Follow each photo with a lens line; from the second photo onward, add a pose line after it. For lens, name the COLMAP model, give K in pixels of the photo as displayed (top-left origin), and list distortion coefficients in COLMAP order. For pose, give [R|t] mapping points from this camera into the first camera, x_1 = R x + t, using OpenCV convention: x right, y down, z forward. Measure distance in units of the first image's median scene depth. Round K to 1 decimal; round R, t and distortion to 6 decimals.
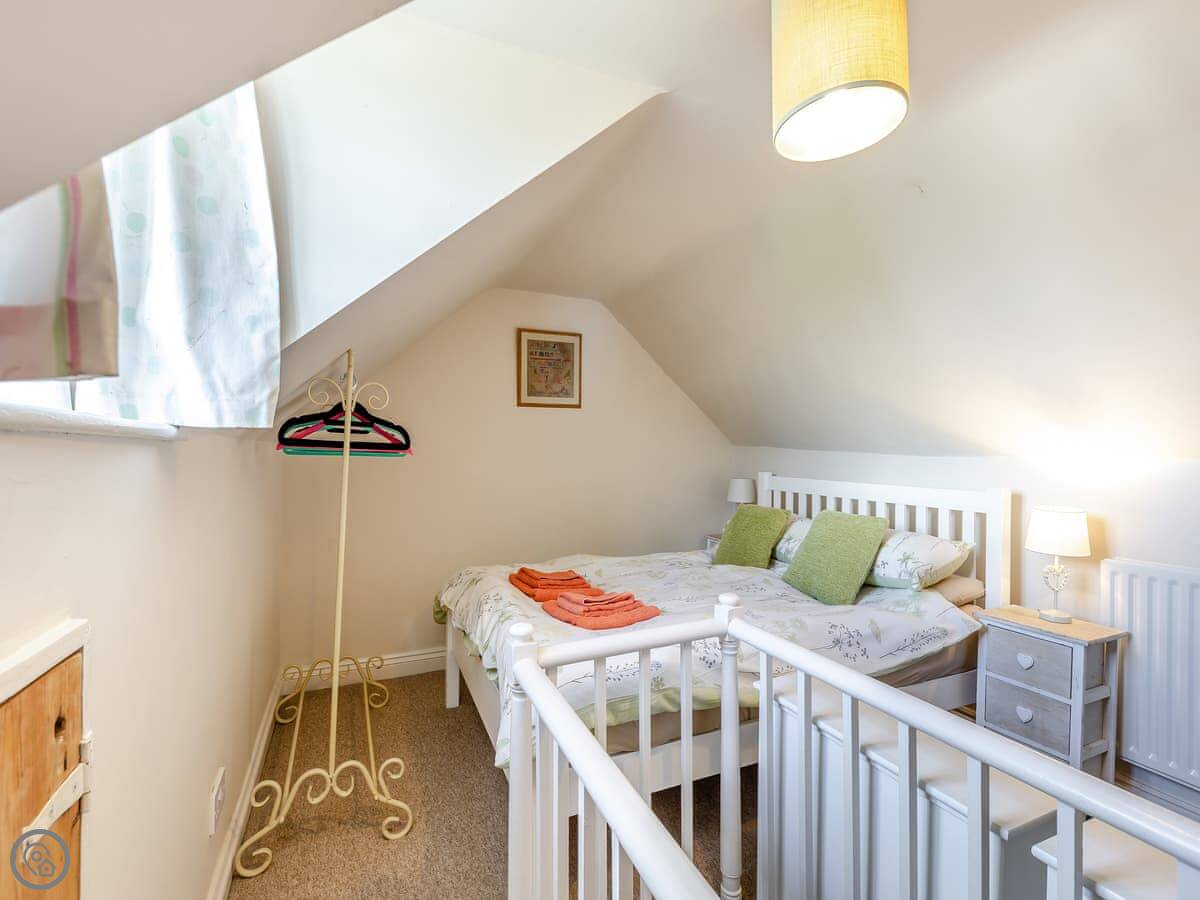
lens RADIAL K [[551.9, 0, 600.0], [0, 551.9, 450.0], [0, 0, 1]] dist [-0.000465, -0.000305]
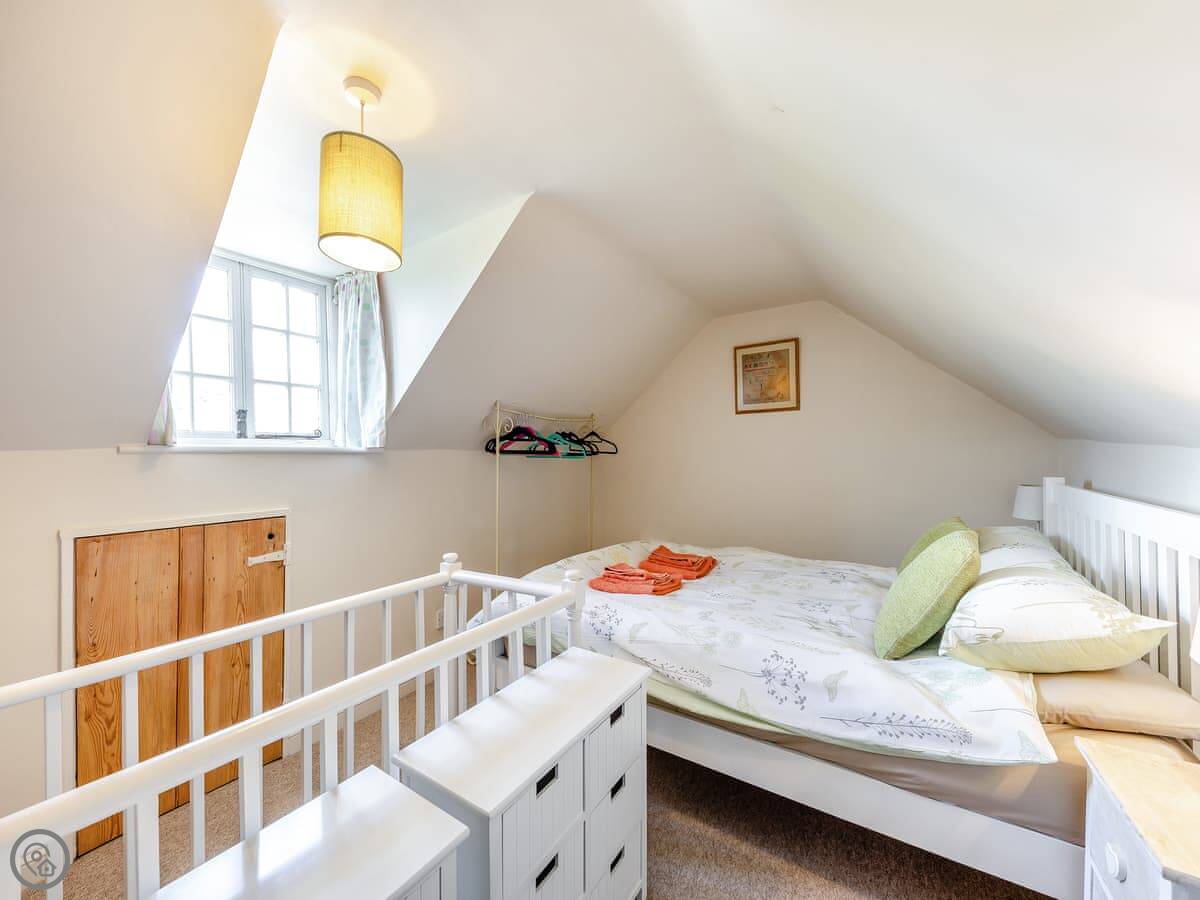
lens RADIAL K [[474.7, 0, 604.5], [0, 474.7, 446.4], [0, 0, 1]] dist [0.001249, -0.000272]
pose [[0.532948, -0.028145, -0.845680, 0.548816], [0.016853, 0.999601, -0.022646, 0.006280], [0.845980, -0.002183, 0.533210, 0.236424]]
